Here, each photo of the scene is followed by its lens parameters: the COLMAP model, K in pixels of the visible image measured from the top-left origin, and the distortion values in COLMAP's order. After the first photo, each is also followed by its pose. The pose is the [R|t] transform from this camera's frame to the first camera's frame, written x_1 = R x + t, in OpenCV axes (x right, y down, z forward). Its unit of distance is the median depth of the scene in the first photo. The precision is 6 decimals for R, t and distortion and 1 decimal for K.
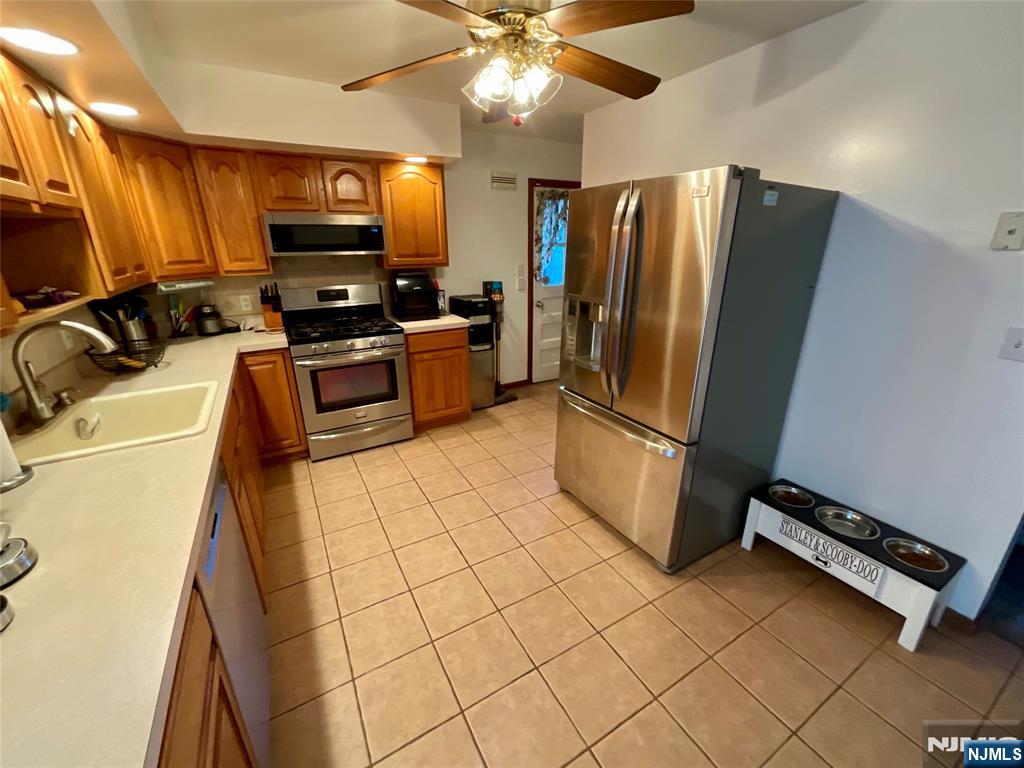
lens RADIAL K [[415.3, 0, 512.1], [0, 415.3, 384.7], [0, 0, 1]] dist [0.000200, 0.000798]
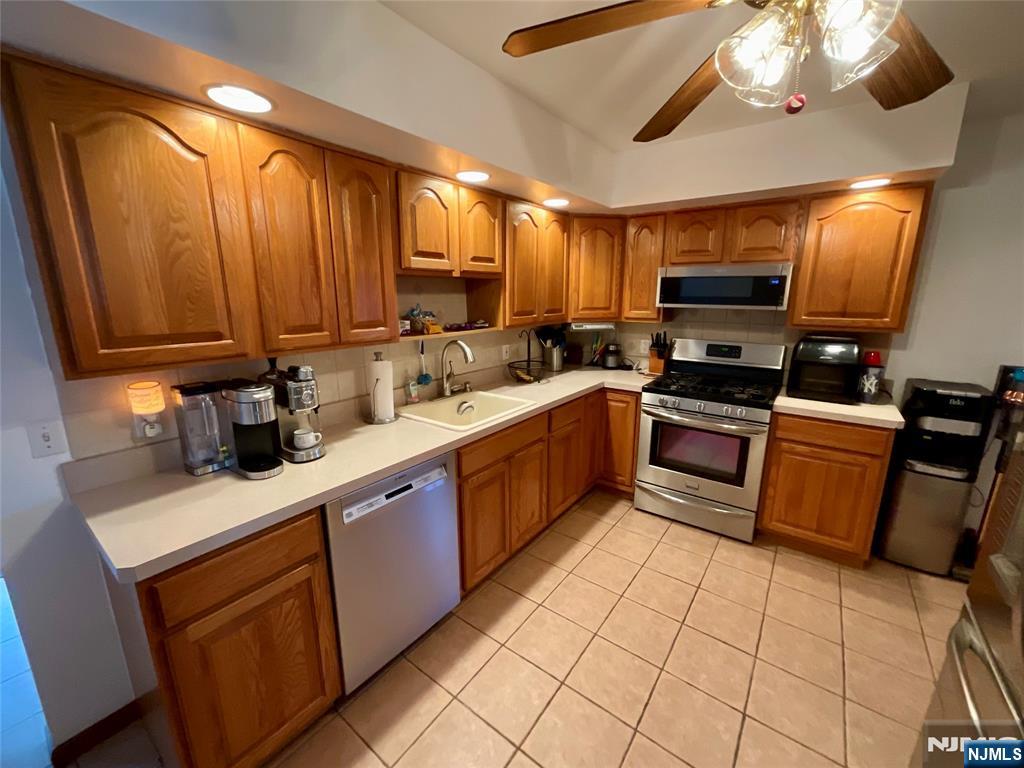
lens RADIAL K [[415.3, 0, 513.7], [0, 415.3, 385.9], [0, 0, 1]] dist [0.000200, 0.000798]
pose [[0.405612, 0.211251, -0.889298, 0.233557], [-0.305114, 0.948413, 0.086129, -0.092057], [0.861617, 0.236403, 0.449144, 0.243042]]
